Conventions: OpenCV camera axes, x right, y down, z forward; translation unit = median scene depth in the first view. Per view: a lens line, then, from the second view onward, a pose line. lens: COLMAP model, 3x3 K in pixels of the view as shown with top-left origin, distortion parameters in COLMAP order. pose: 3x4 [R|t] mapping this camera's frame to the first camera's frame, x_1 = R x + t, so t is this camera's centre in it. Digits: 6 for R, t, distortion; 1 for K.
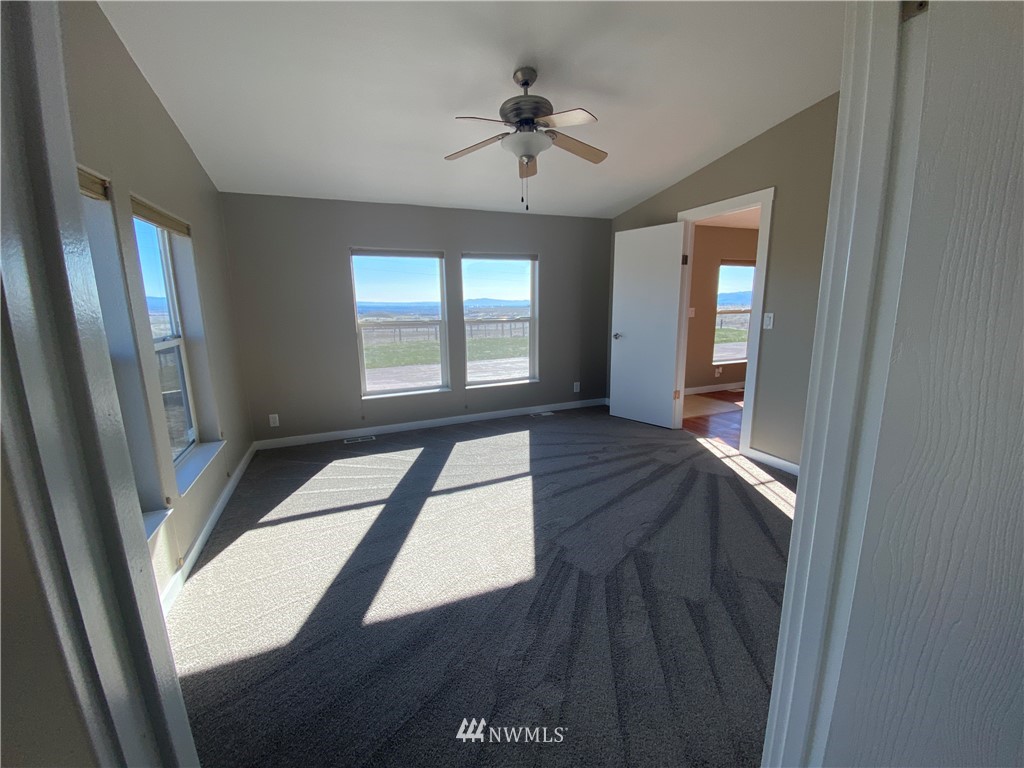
lens RADIAL K [[426.0, 0, 512.0], [0, 426.0, 384.0], [0, 0, 1]] dist [-0.026038, -0.000446]
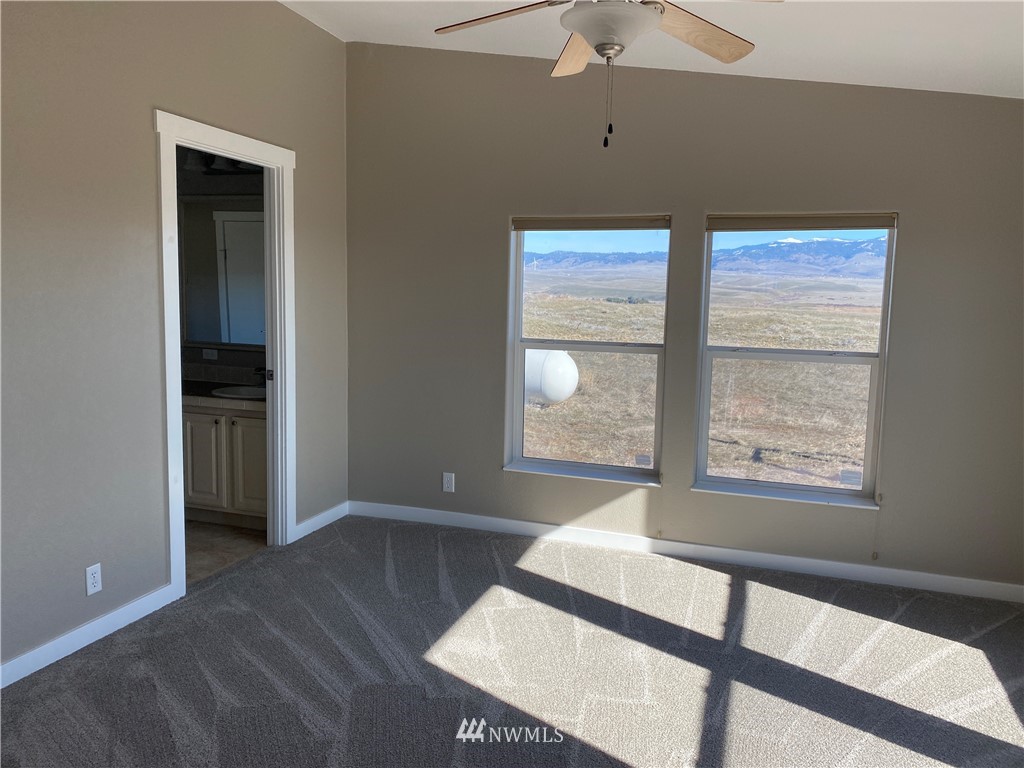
lens RADIAL K [[794.4, 0, 512.0], [0, 794.4, 384.0], [0, 0, 1]] dist [0.004159, -0.000116]
pose [[-0.683366, 0.054121, -0.728068, 0.659796], [-0.170547, 0.957823, 0.231275, -0.254668], [0.709877, 0.282215, -0.645313, 1.333713]]
